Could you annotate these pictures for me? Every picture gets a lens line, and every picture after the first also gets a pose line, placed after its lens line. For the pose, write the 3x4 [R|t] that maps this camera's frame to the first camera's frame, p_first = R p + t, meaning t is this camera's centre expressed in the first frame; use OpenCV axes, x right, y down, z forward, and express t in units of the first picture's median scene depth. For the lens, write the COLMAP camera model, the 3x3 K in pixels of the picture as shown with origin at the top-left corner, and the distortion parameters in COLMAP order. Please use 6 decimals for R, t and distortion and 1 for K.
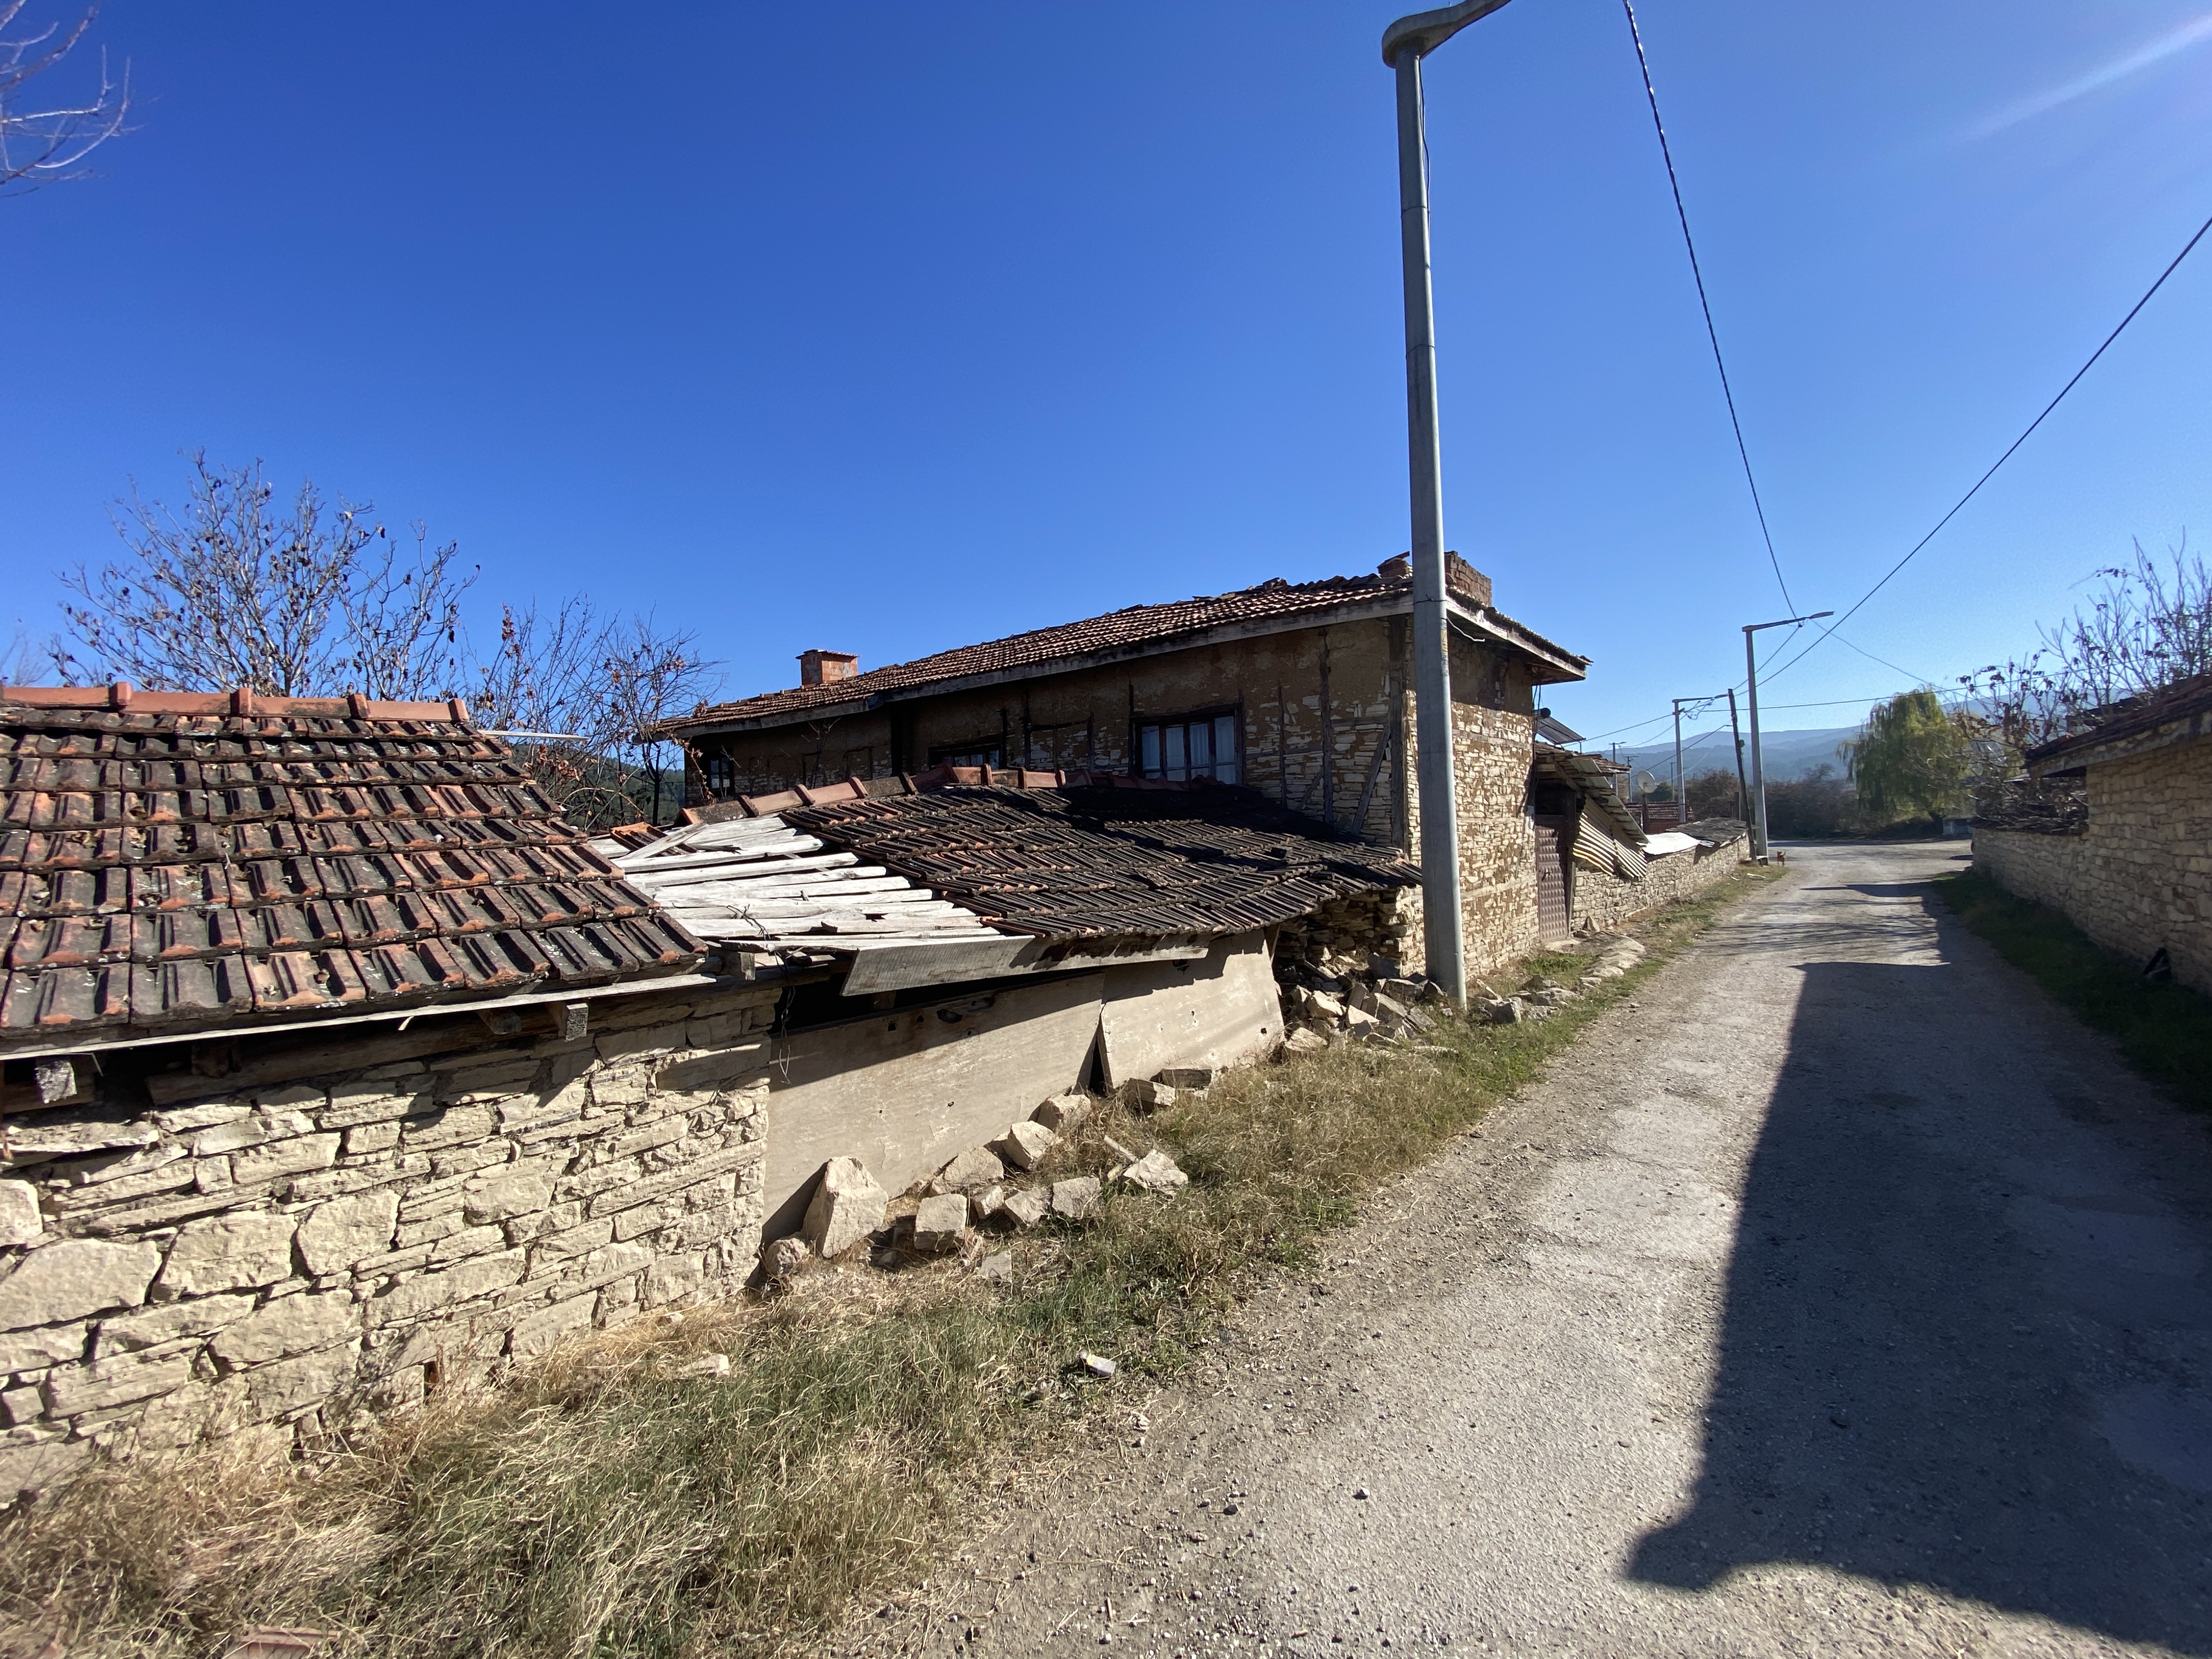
lens RADIAL K [[905.3, 0, 1110.3], [0, 905.3, 824.8], [0, 0, 1]] dist [-0.002586, -0.000393]
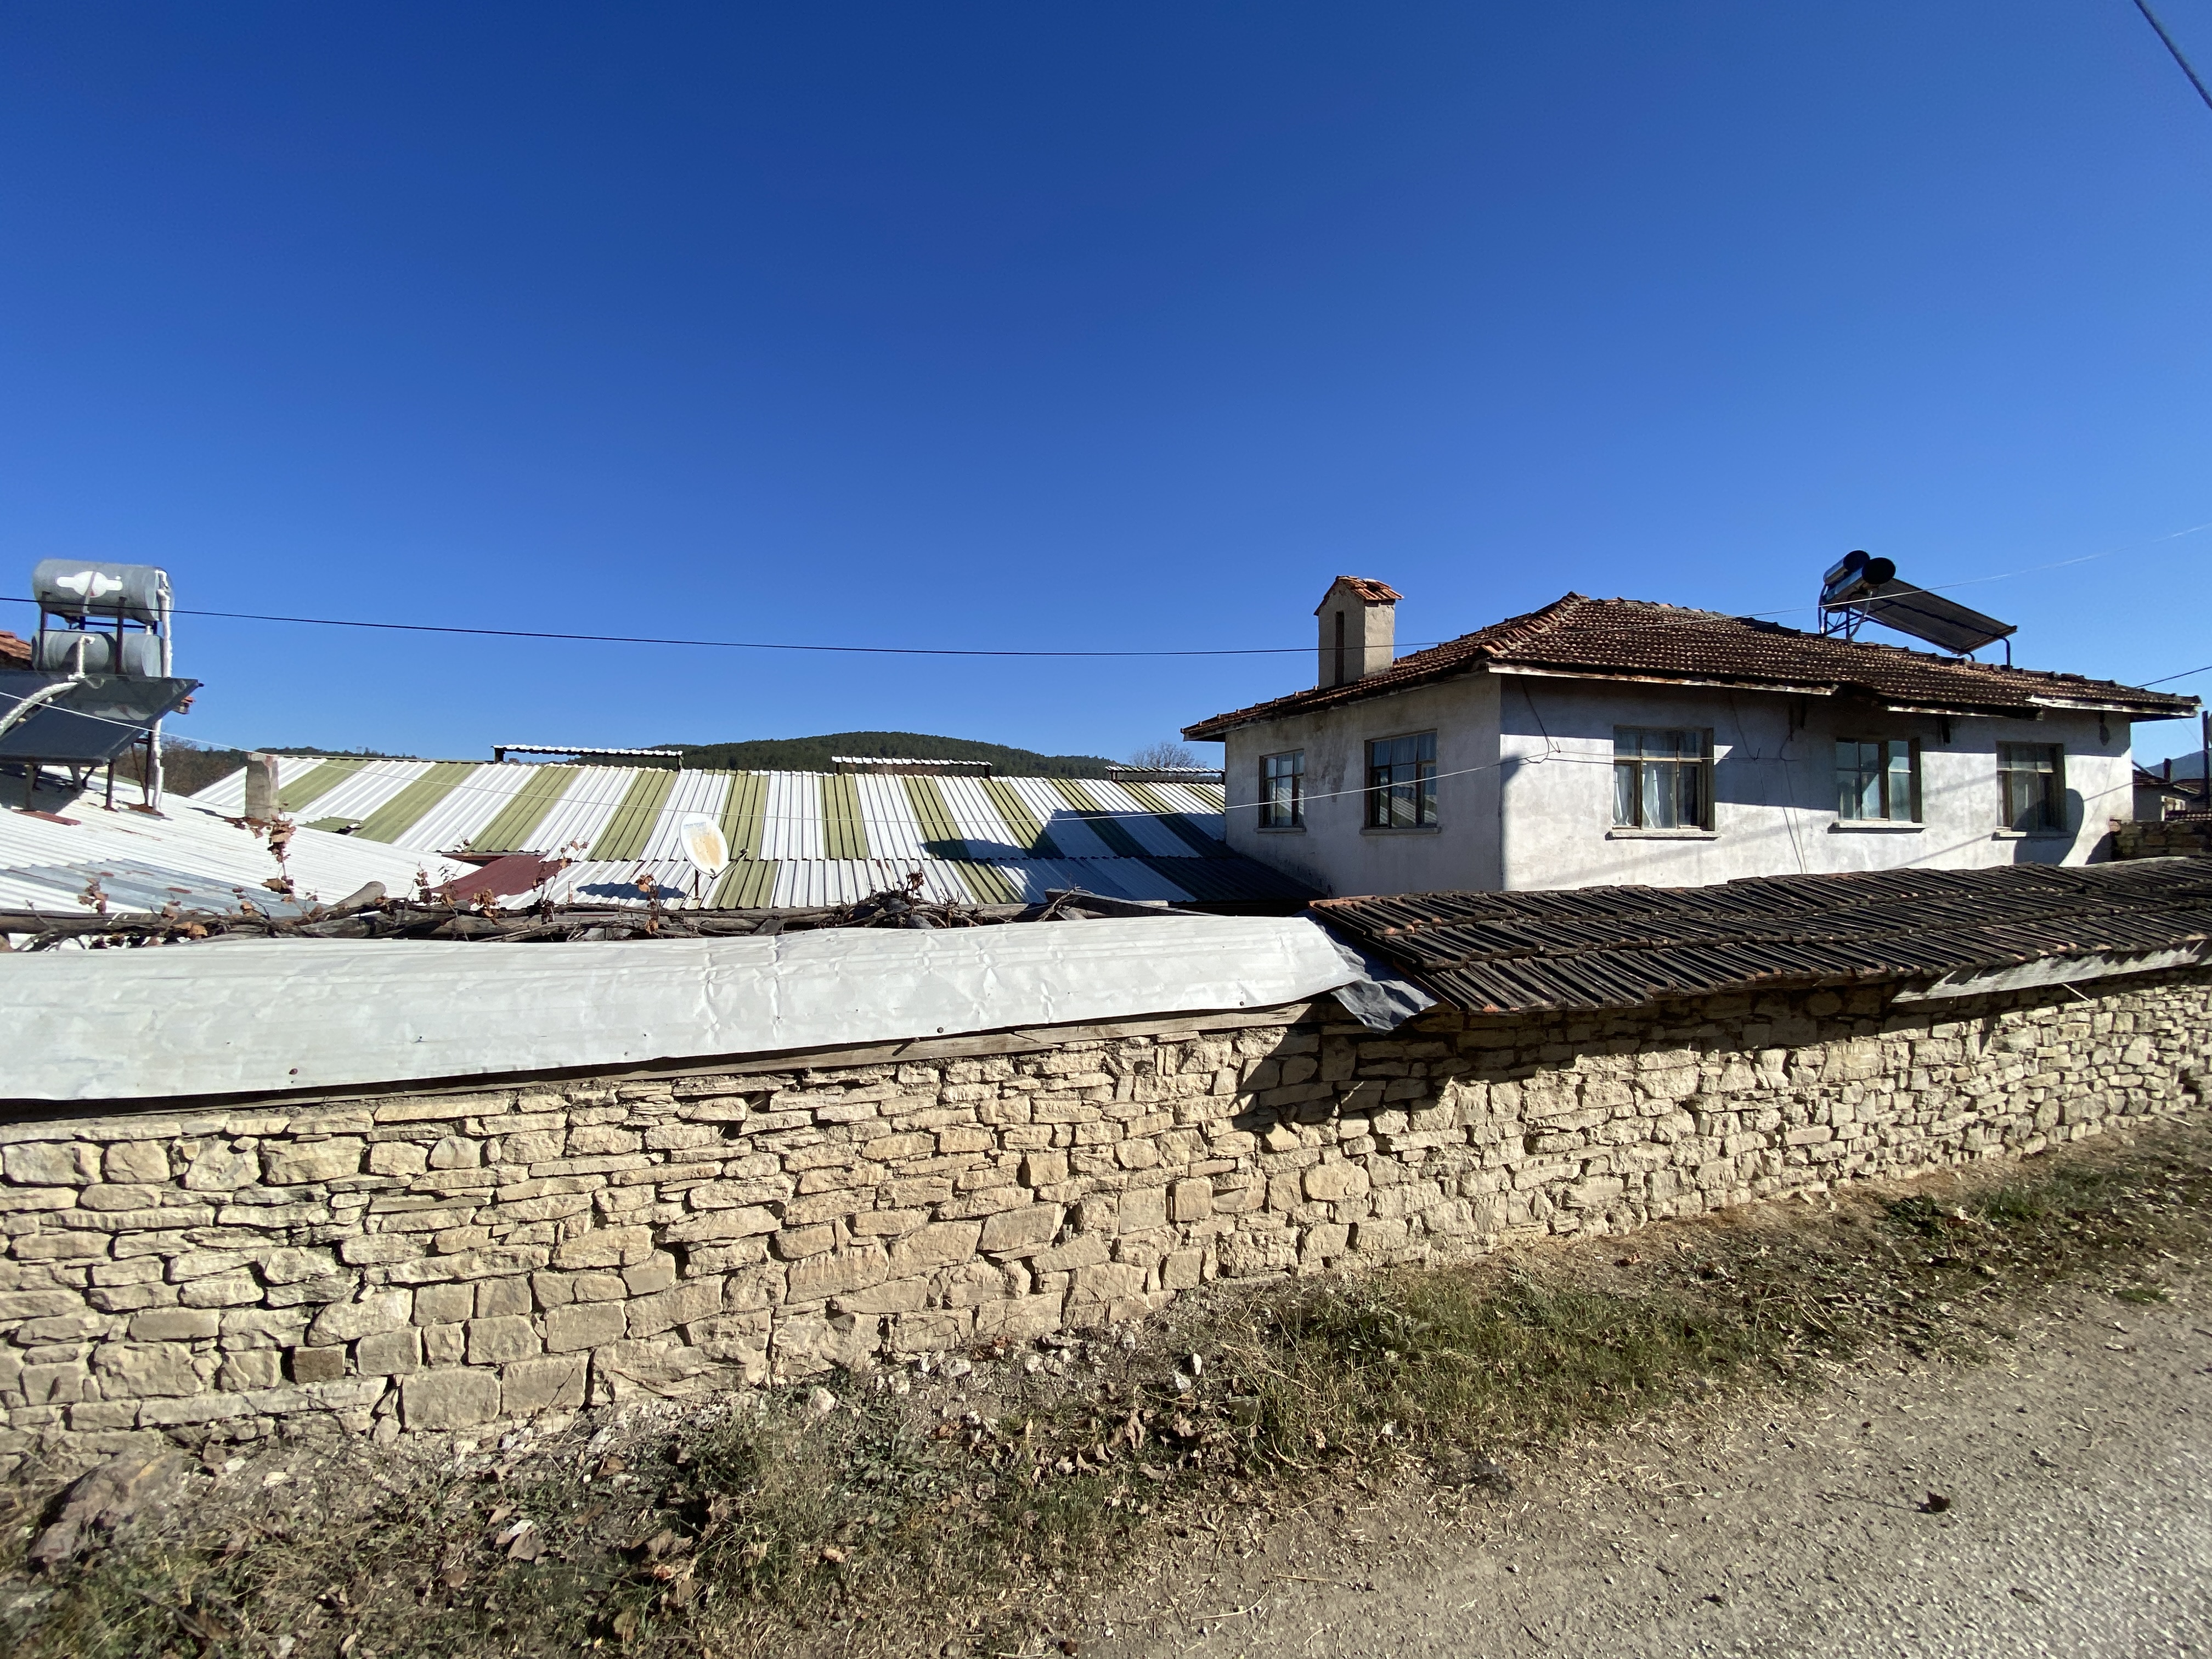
lens RADIAL K [[891.8, 0, 1111.4], [0, 891.8, 829.7], [0, 0, 1]] dist [0.013528, -0.017566]
pose [[0.852003, 0.021374, -0.523100, 0.504716], [-0.020887, 0.999759, 0.006831, -0.006402], [0.523120, 0.005106, 0.852244, 0.612156]]
